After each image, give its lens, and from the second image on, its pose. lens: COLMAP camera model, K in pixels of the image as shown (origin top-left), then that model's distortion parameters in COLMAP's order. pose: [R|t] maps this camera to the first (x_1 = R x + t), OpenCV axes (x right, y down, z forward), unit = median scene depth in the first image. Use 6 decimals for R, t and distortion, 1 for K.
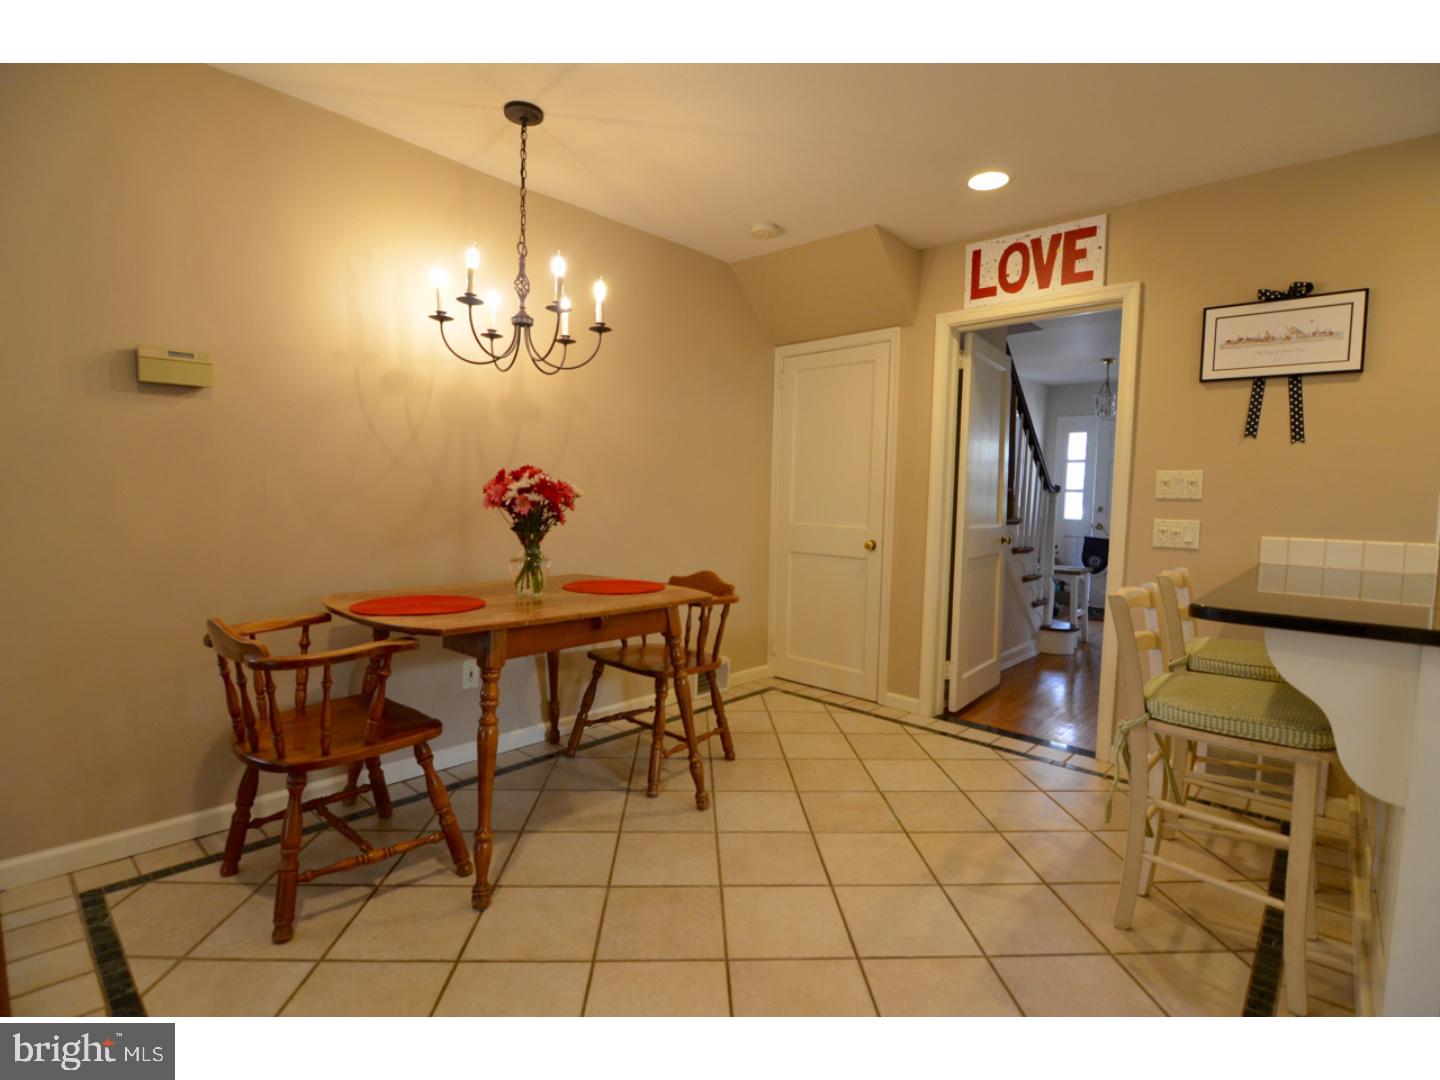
lens RADIAL K [[698.9, 0, 713.1], [0, 698.9, 544.4], [0, 0, 1]] dist [-0.011148, -0.001379]
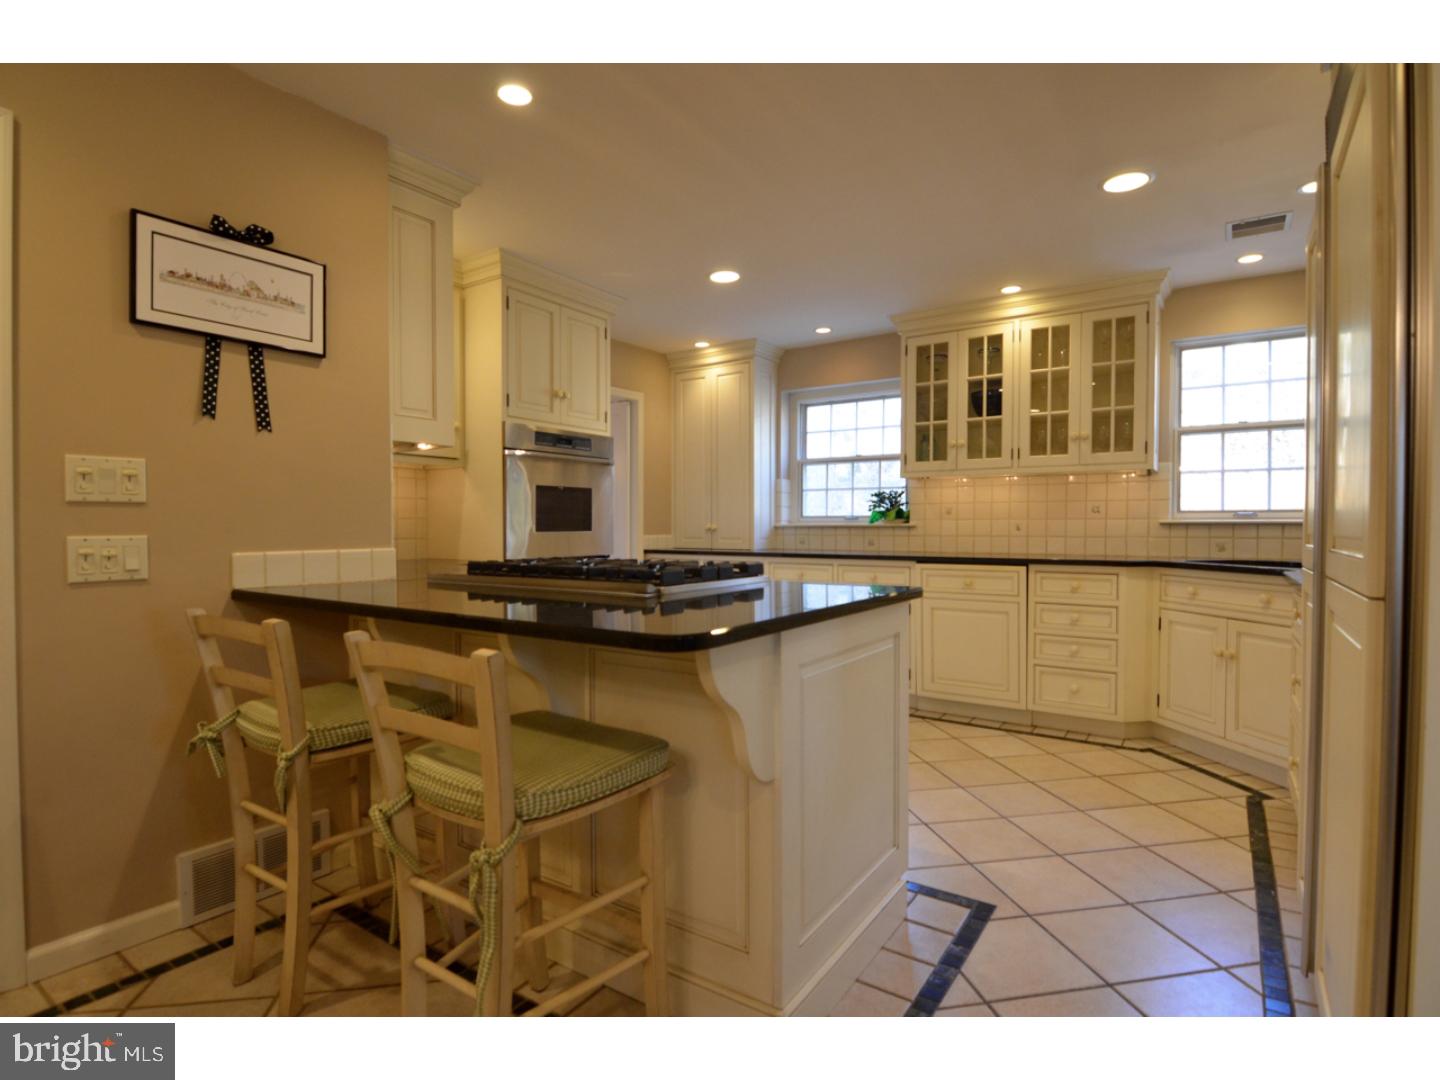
lens RADIAL K [[722.7, 0, 714.5], [0, 722.7, 538.6], [0, 0, 1]] dist [-0.018952, -0.000979]
pose [[-0.120332, -0.046620, 0.991638, -0.031243], [0.058926, 0.996800, 0.054014, -0.037652], [-0.990983, 0.064933, -0.117199, 0.573239]]
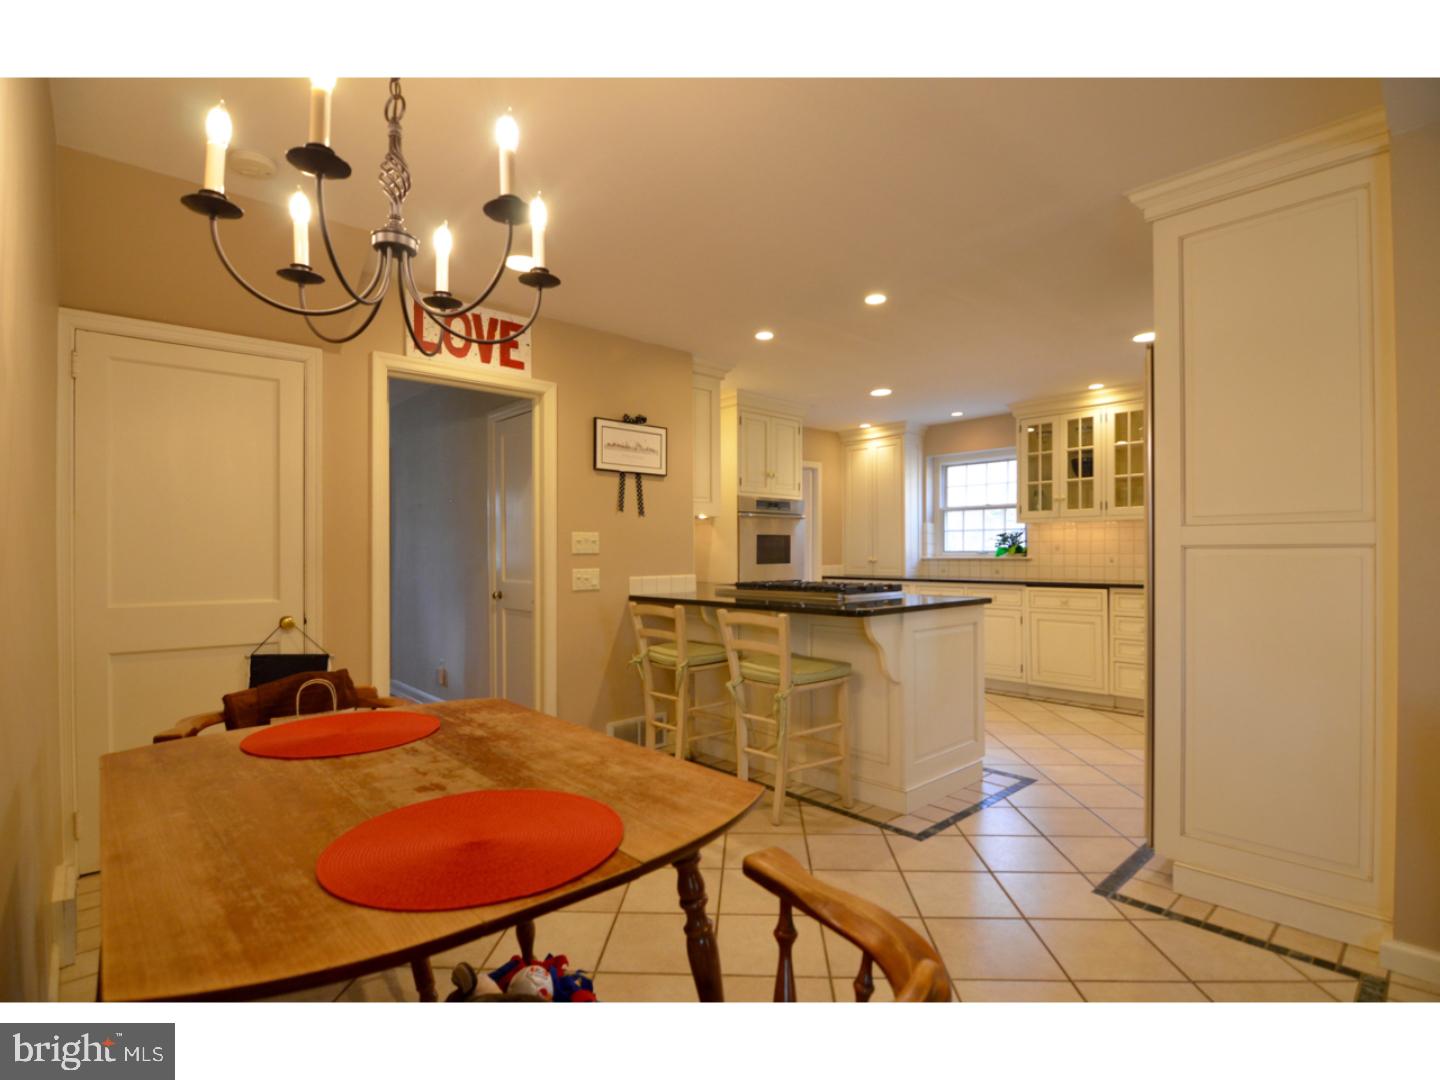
lens RADIAL K [[698.9, 0, 718.8], [0, 698.9, 563.2], [0, 0, 1]] dist [-0.011148, -0.001379]
pose [[0.102126, -0.043278, 0.993830, -0.690203], [0.069914, 0.996895, 0.036227, -0.082937], [-0.992312, 0.065783, 0.104835, 0.642200]]
